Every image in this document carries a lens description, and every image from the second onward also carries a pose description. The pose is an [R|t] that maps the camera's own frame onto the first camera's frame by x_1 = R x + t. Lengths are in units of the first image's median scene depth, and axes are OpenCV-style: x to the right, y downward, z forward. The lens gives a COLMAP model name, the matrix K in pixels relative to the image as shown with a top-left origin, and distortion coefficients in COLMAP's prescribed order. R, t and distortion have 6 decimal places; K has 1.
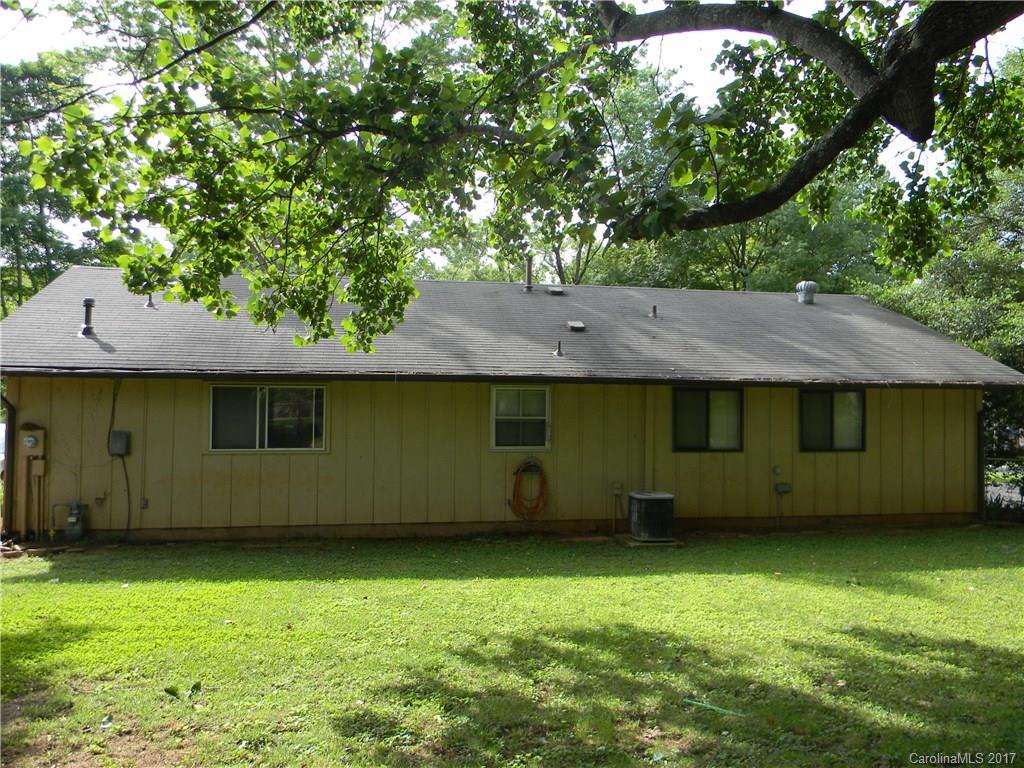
lens RADIAL K [[805.3, 0, 512.0], [0, 805.3, 384.0], [0, 0, 1]] dist [-0.005651, -0.008476]
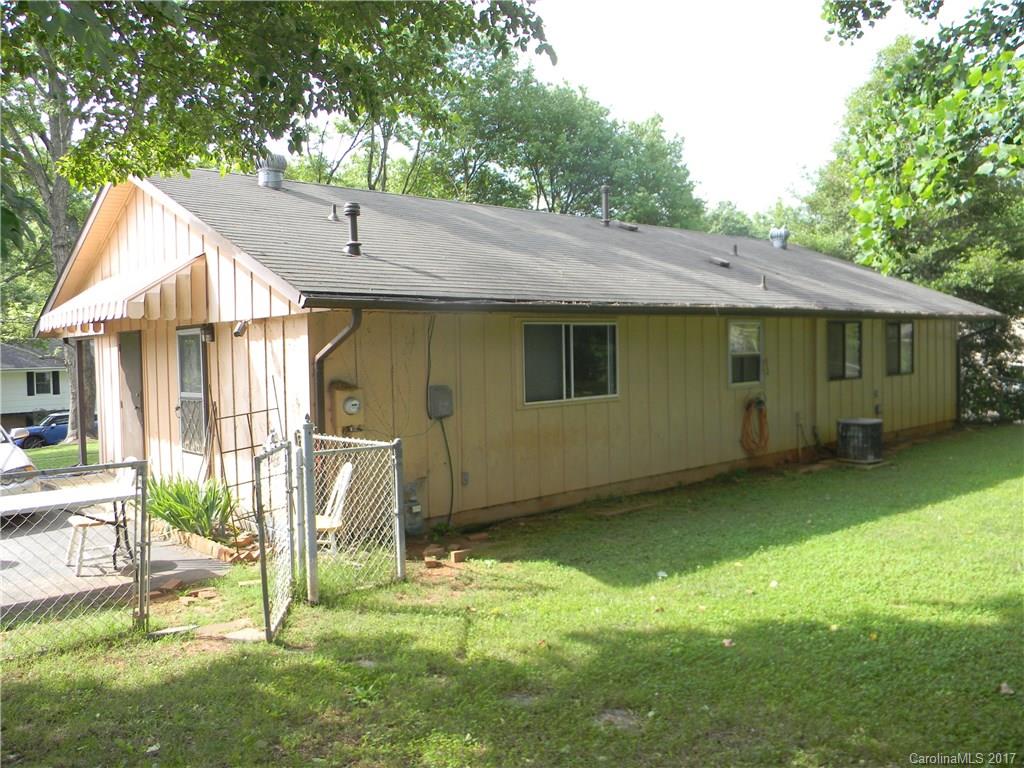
lens RADIAL K [[805.3, 0, 512.0], [0, 805.3, 384.0], [0, 0, 1]] dist [-0.005651, -0.008476]
pose [[0.878897, -0.055049, 0.473825, -0.744414], [0.030356, 0.997760, 0.059612, 0.013618], [-0.476045, -0.038009, 0.878599, 0.293594]]
